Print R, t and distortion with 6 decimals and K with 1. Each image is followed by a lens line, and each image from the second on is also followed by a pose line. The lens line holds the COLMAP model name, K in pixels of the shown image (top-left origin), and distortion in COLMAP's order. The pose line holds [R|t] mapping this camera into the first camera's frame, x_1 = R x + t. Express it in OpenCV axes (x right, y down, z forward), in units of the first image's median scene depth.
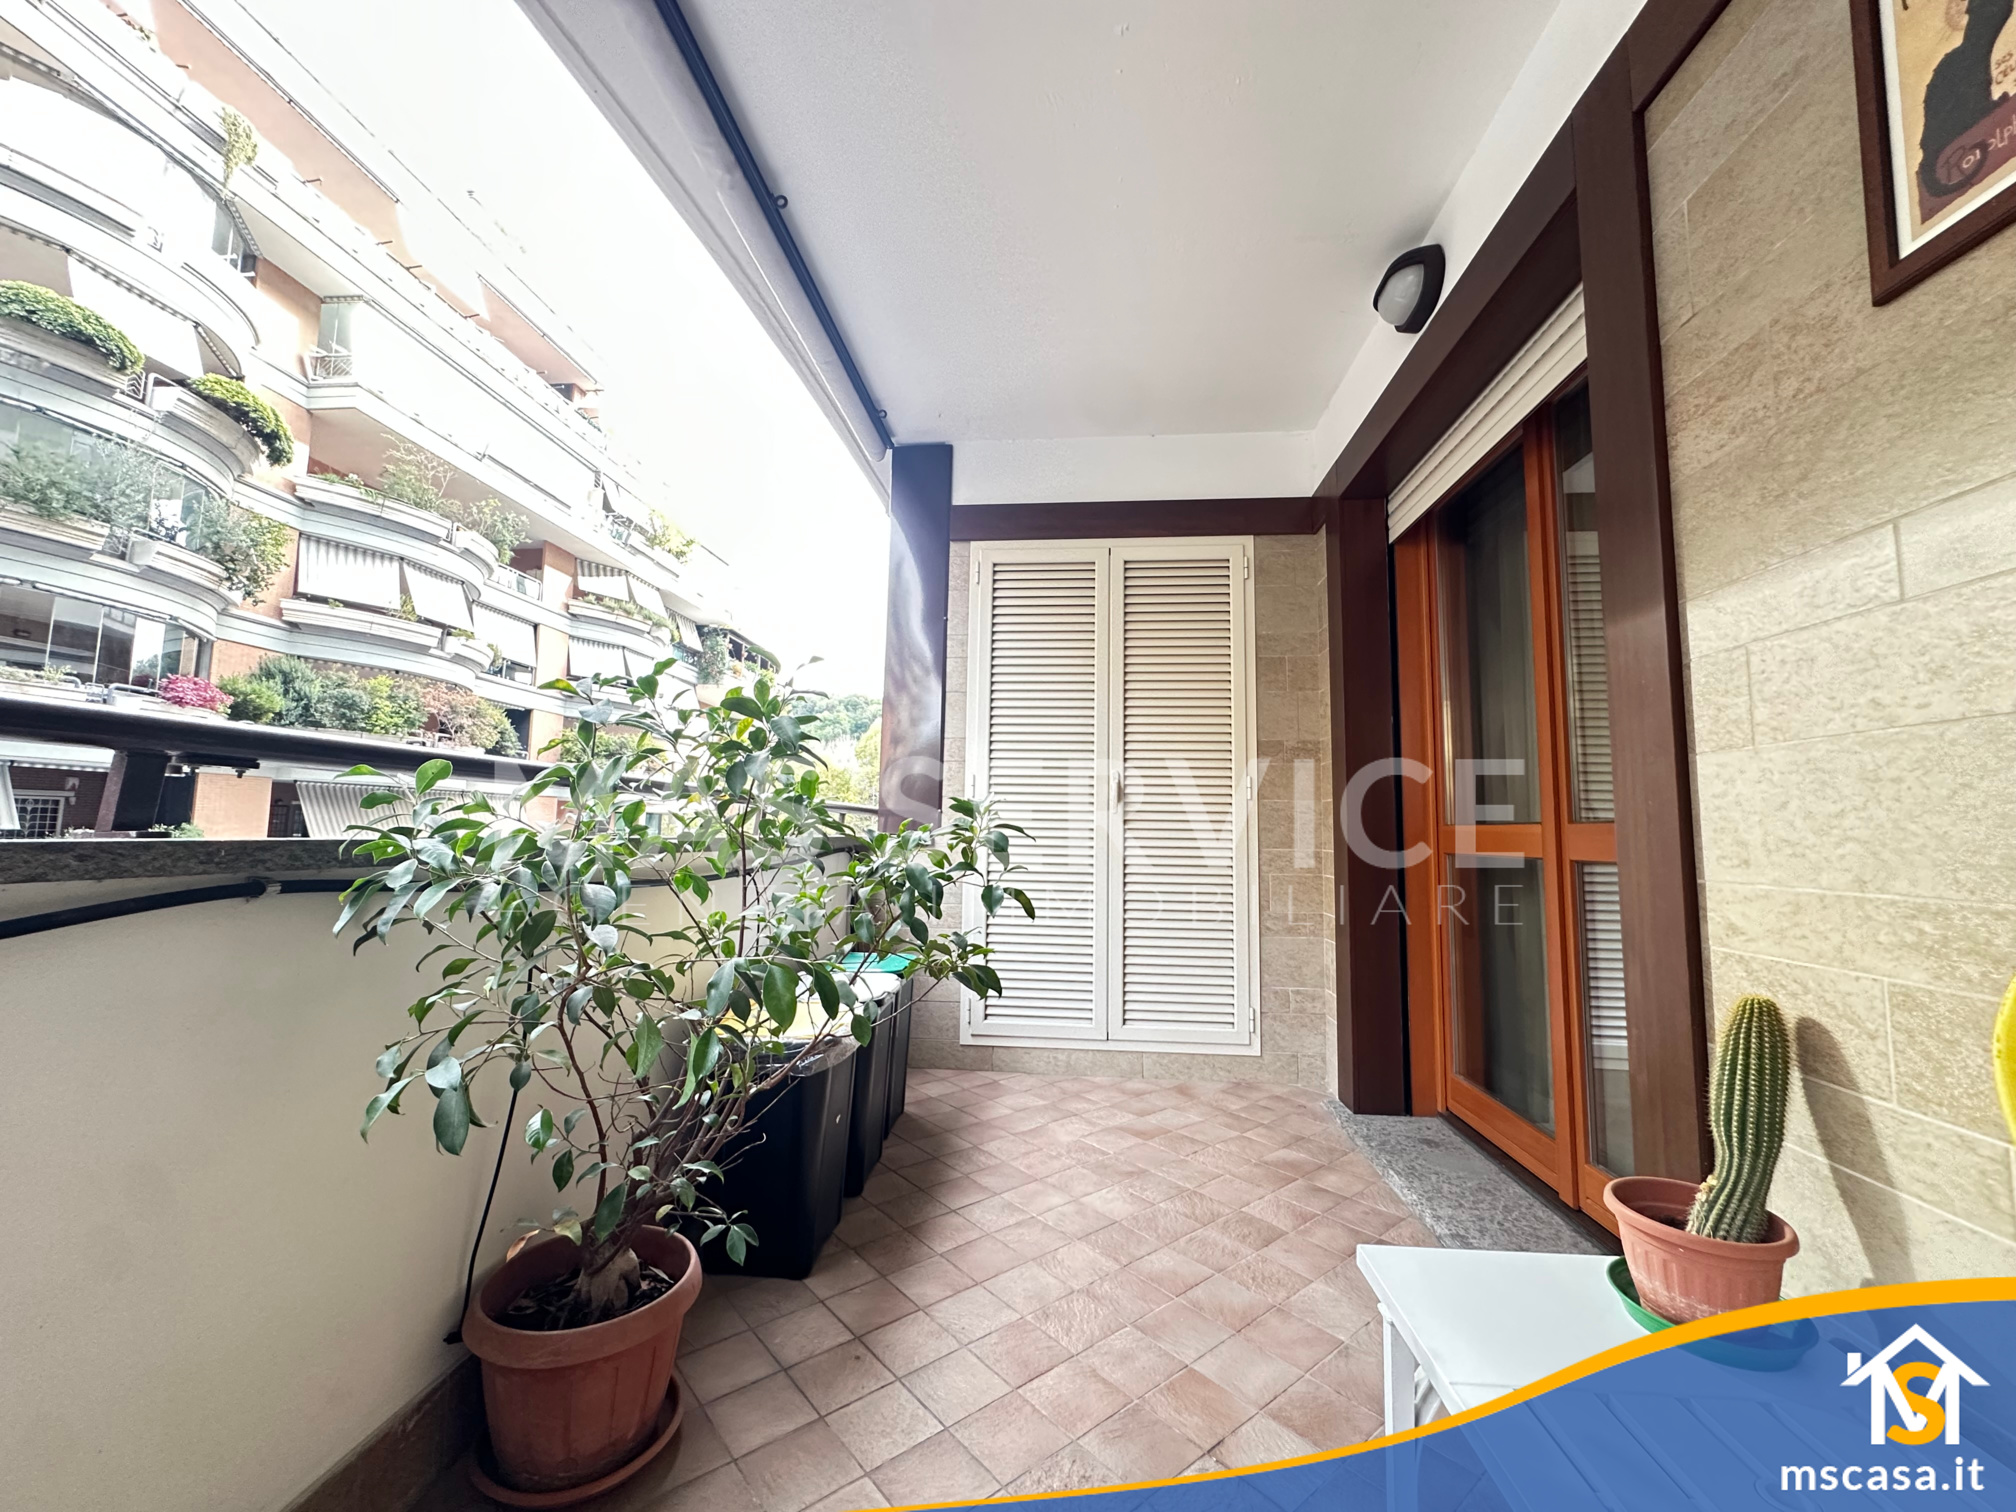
lens RADIAL K [[806.2, 0, 1006.0], [0, 806.2, 752.2], [0, 0, 1]] dist [-0.005327, 0.000972]
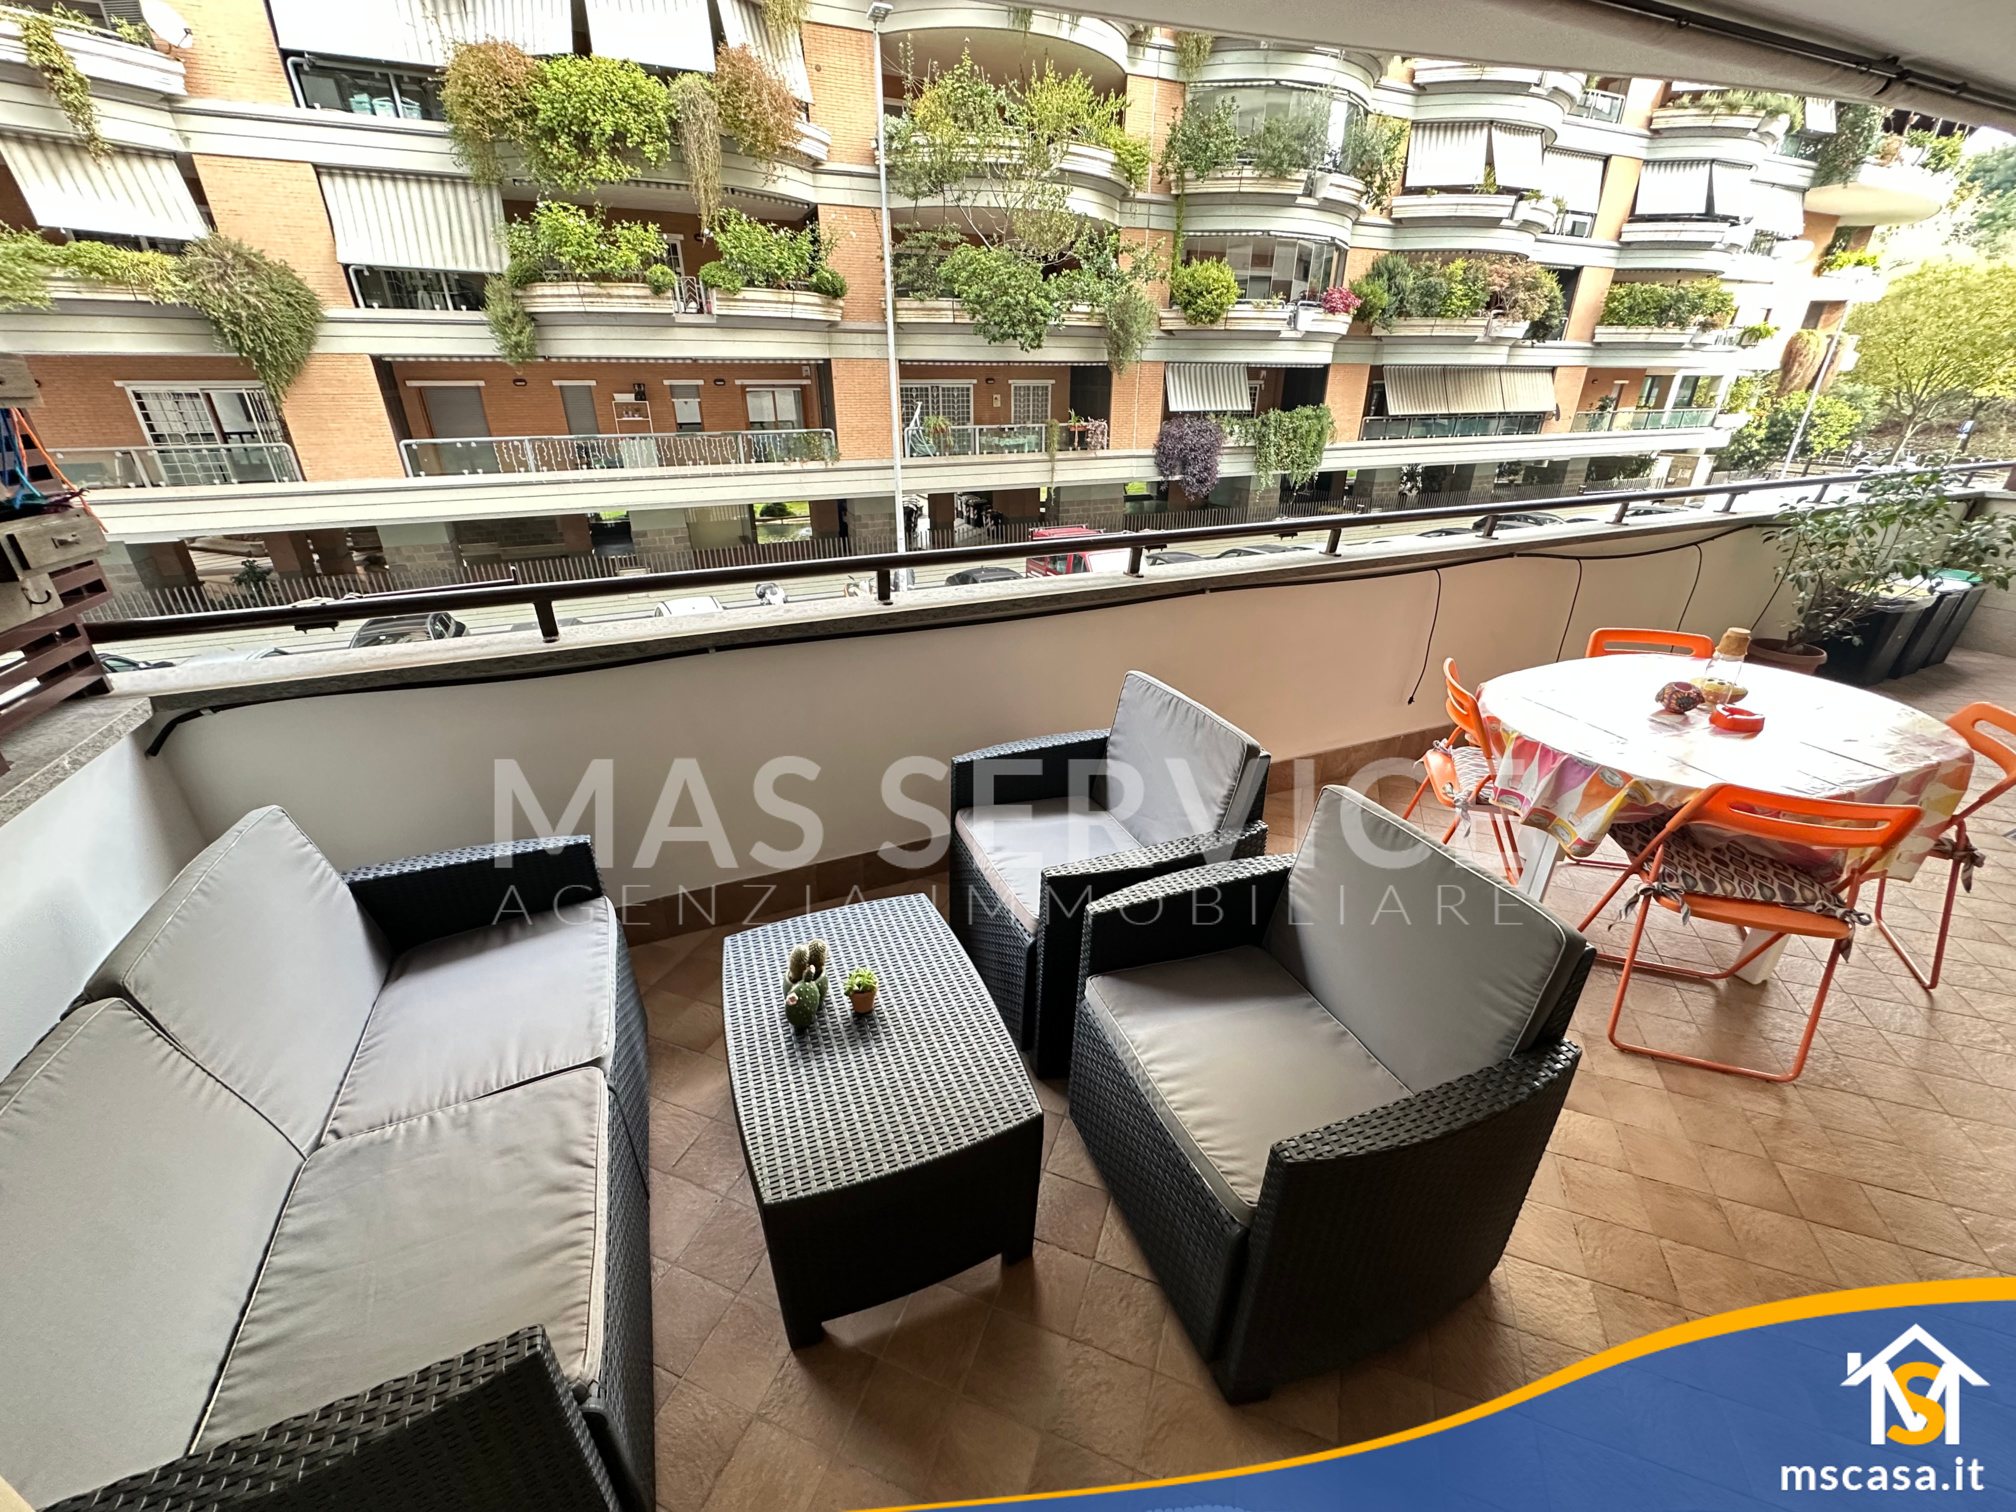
lens RADIAL K [[806.2, 0, 1009.8], [0, 806.2, 753.3], [0, 0, 1]] dist [-0.005327, 0.000972]
pose [[0.498351, 0.350938, -0.792773, 0.043698], [0.093180, 0.887435, 0.451416, -0.048414], [0.861954, -0.298834, 0.409554, -0.210558]]
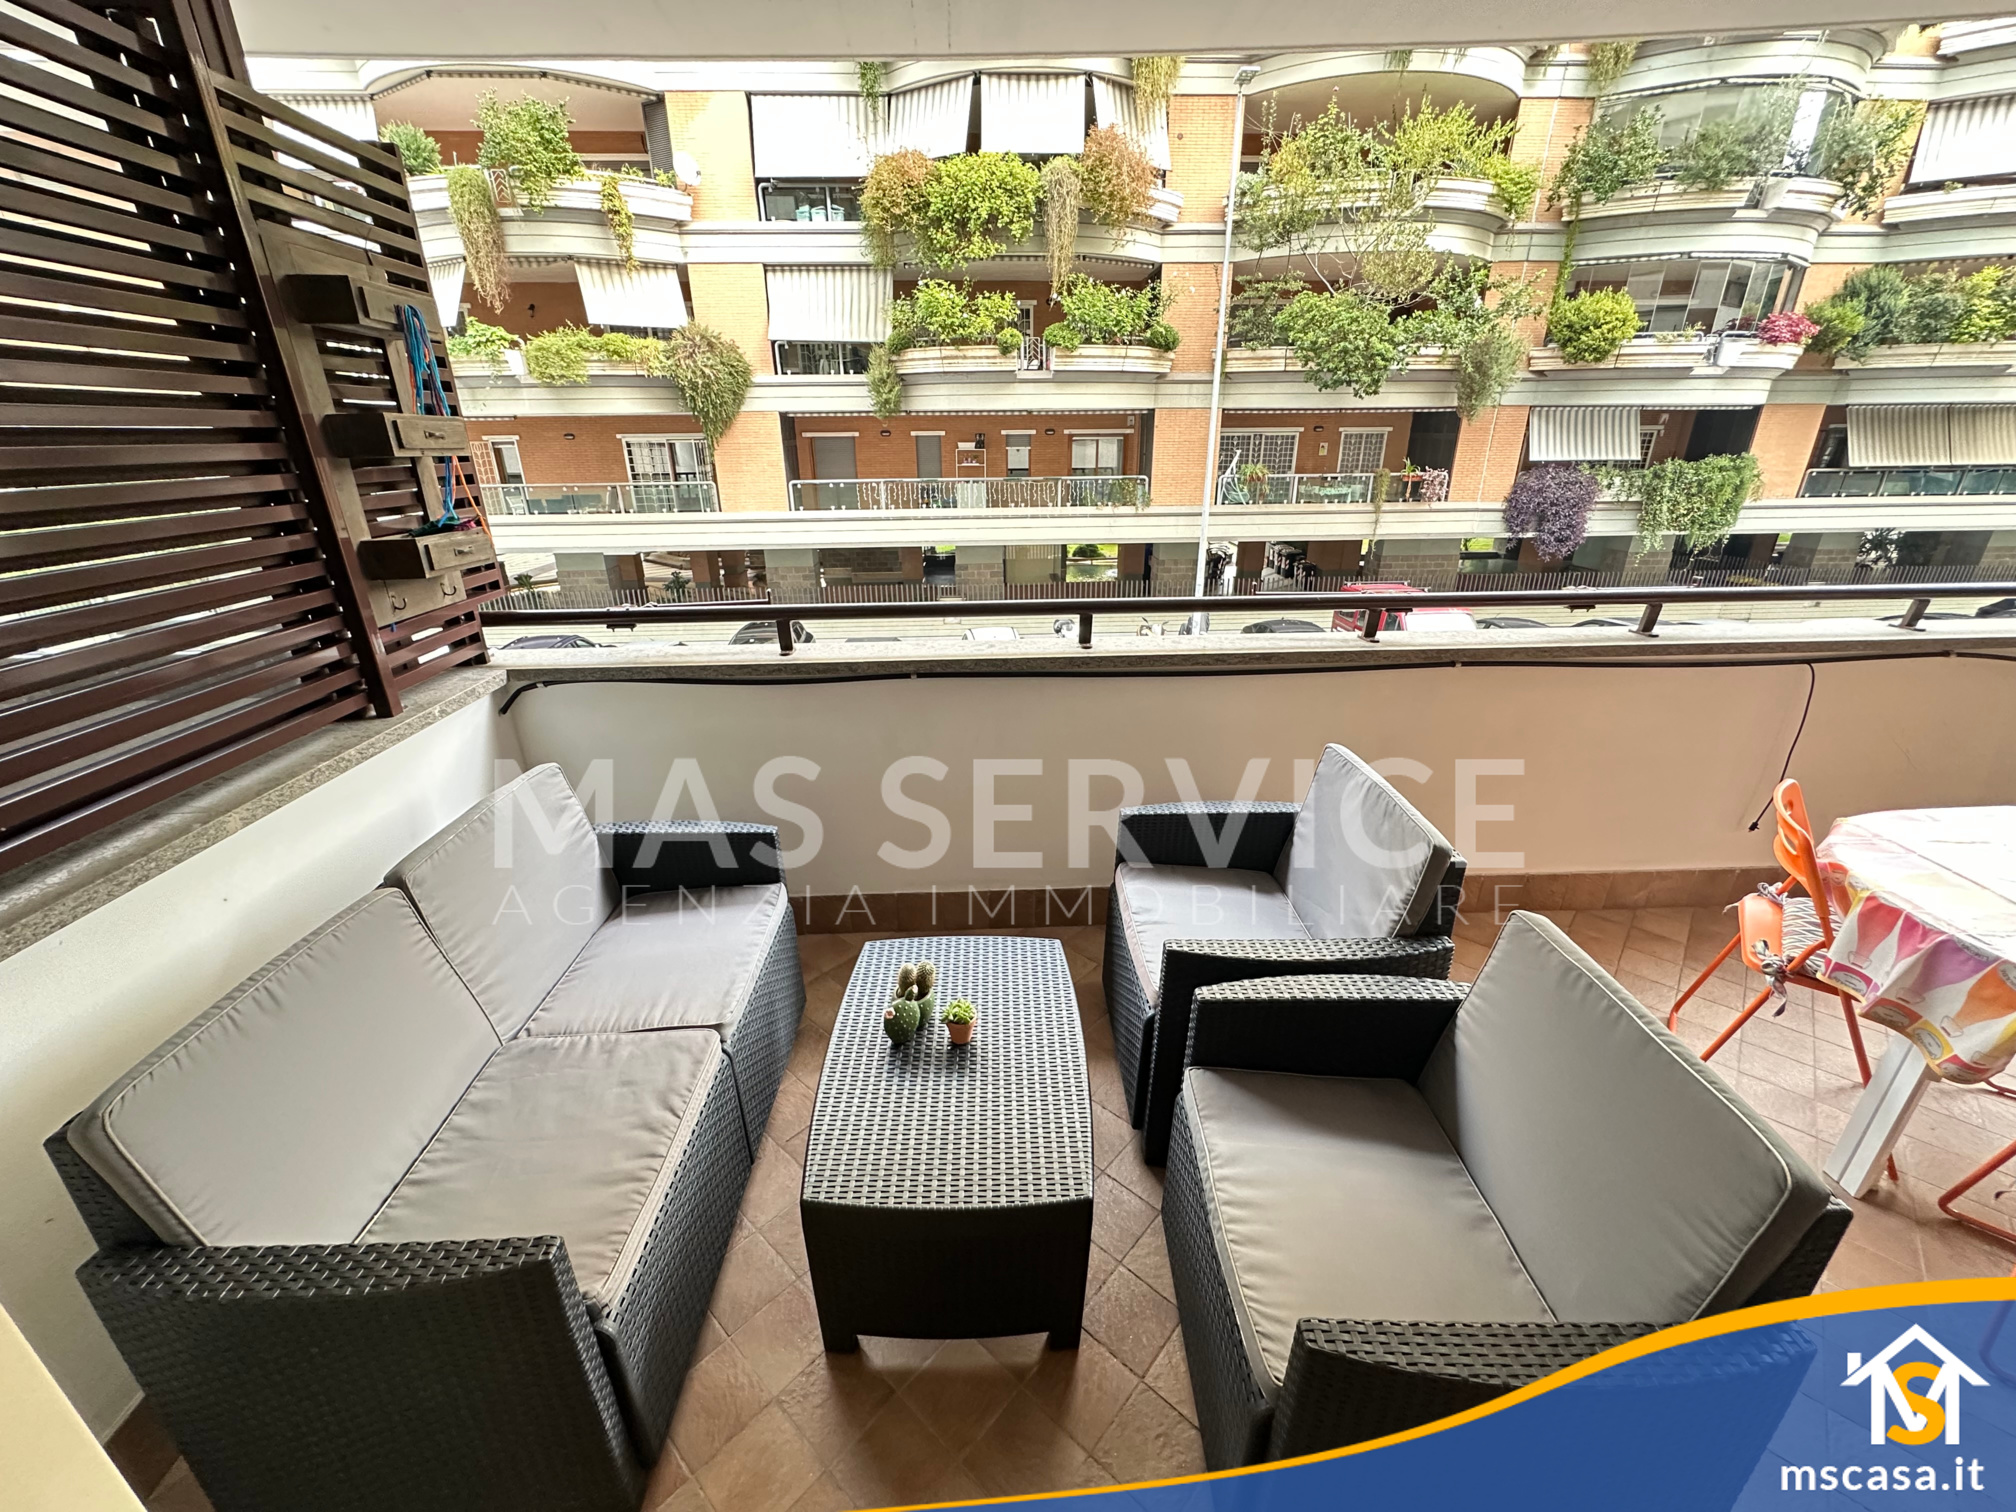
lens RADIAL K [[806.2, 0, 1009.0], [0, 806.2, 753.0], [0, 0, 1]] dist [-0.005327, 0.000972]
pose [[0.144798, 0.352767, -0.924440, 0.047212], [0.108943, 0.922922, 0.369252, -0.047072], [0.983445, -0.154178, 0.095205, -0.196484]]
